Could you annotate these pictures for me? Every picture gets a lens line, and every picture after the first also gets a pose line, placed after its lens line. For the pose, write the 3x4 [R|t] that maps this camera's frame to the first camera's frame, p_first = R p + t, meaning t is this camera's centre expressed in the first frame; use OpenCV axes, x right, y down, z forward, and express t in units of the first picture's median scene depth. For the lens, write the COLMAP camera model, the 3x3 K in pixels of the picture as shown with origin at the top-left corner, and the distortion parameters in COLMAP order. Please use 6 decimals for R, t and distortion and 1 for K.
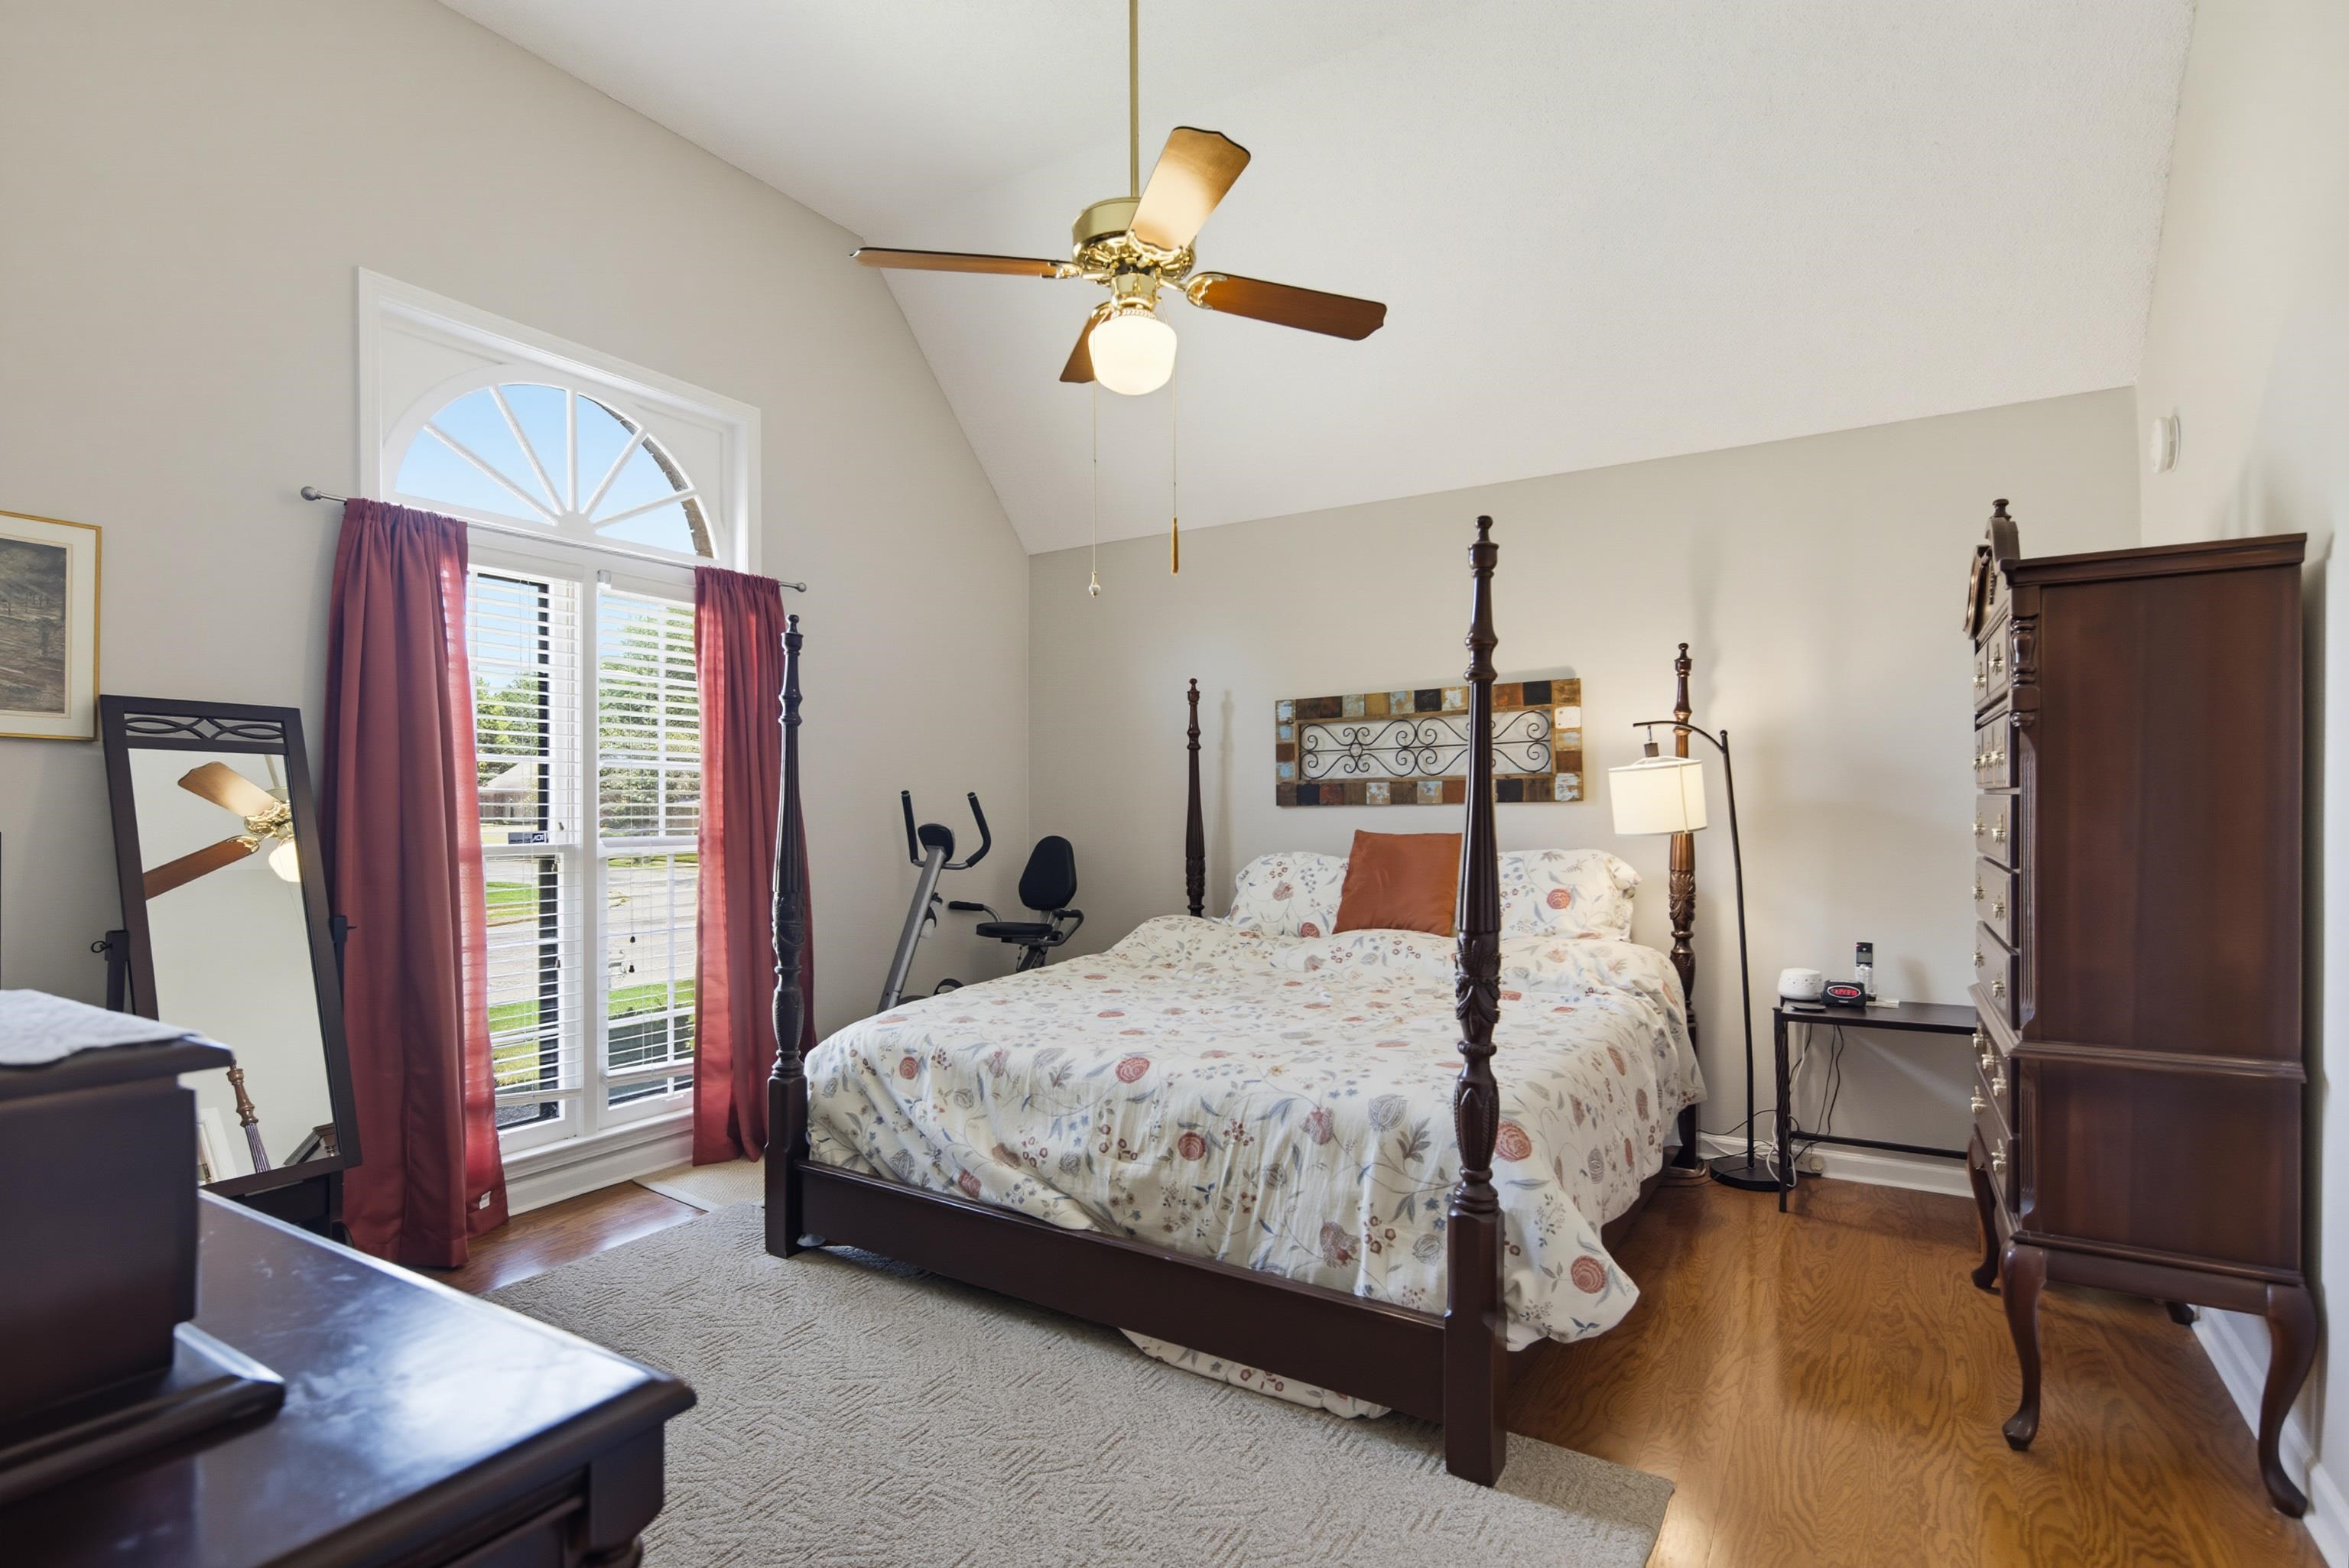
lens RADIAL K [[1142.9, 0, 1172.2], [0, 1142.9, 809.5], [0, 0, 1]] dist [-0.000211, -0.000208]
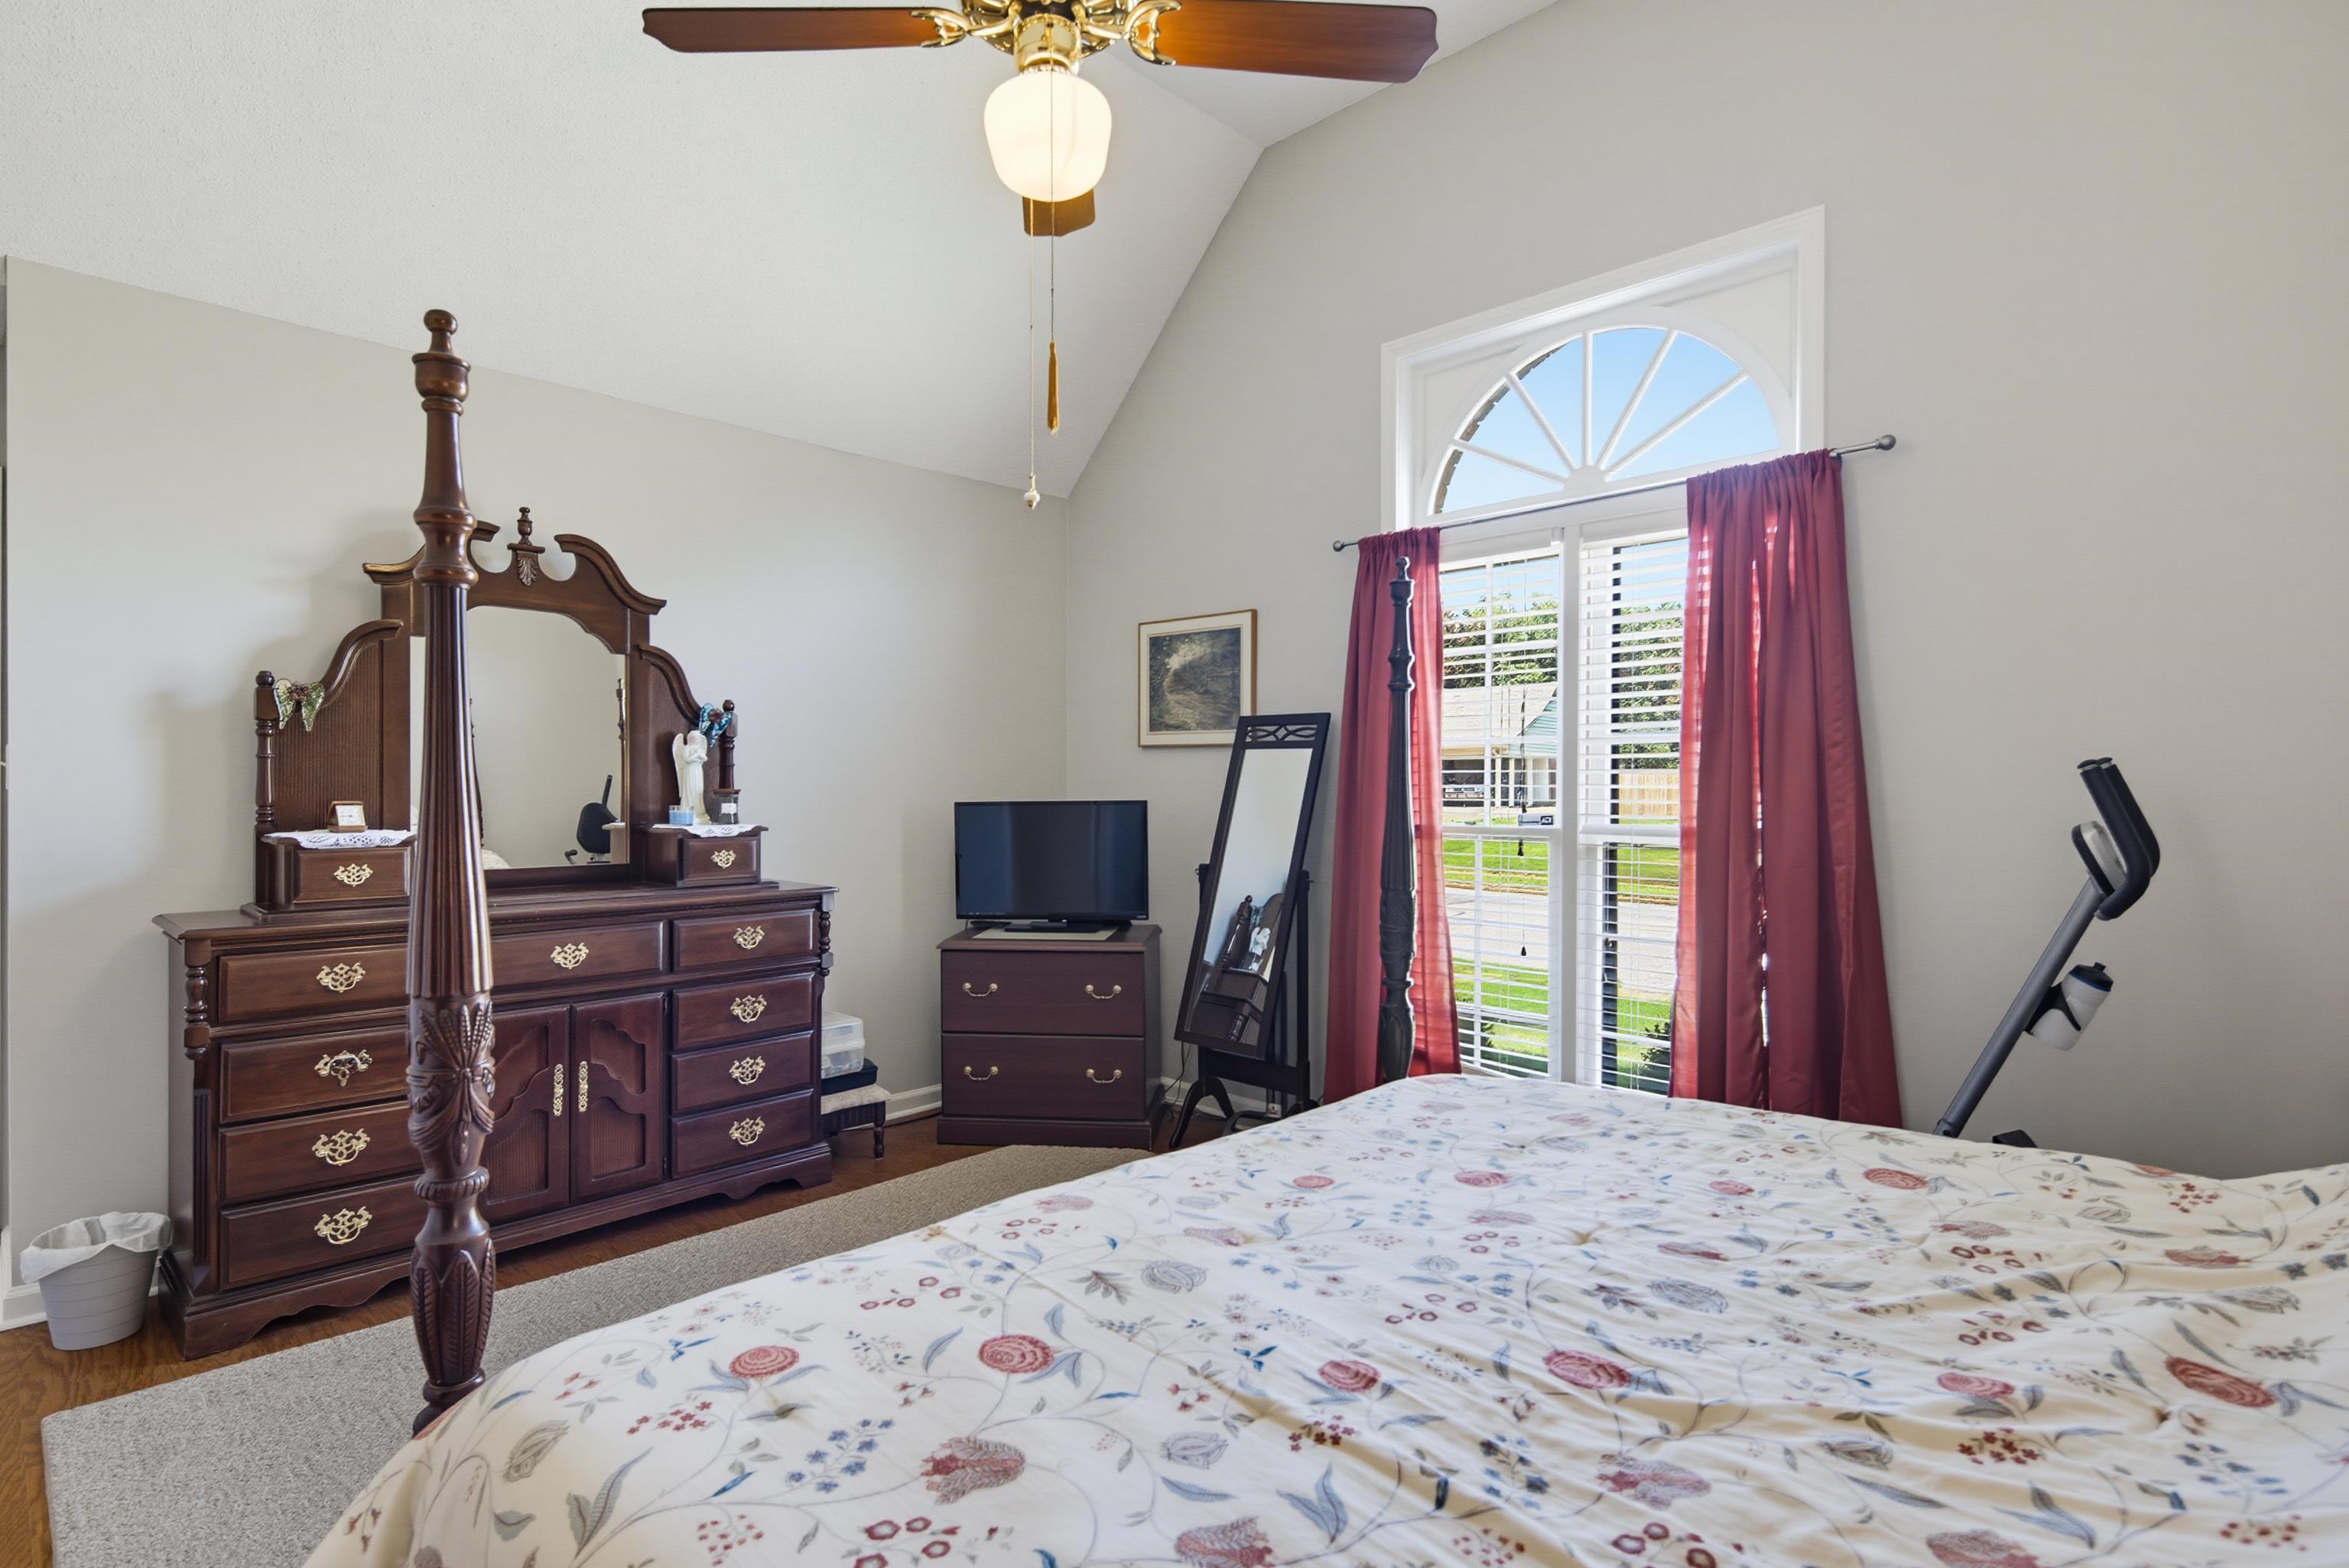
lens RADIAL K [[1174.0, 0, 1174.5], [0, 1174.0, 784.0], [0, 0, 1]] dist [-0.000295, -0.000067]
pose [[-0.231238, -0.002711, -0.972894, 0.588711], [-0.005283, 0.999985, -0.001531, -0.003159], [0.972883, 0.004785, -0.231248, 1.135182]]
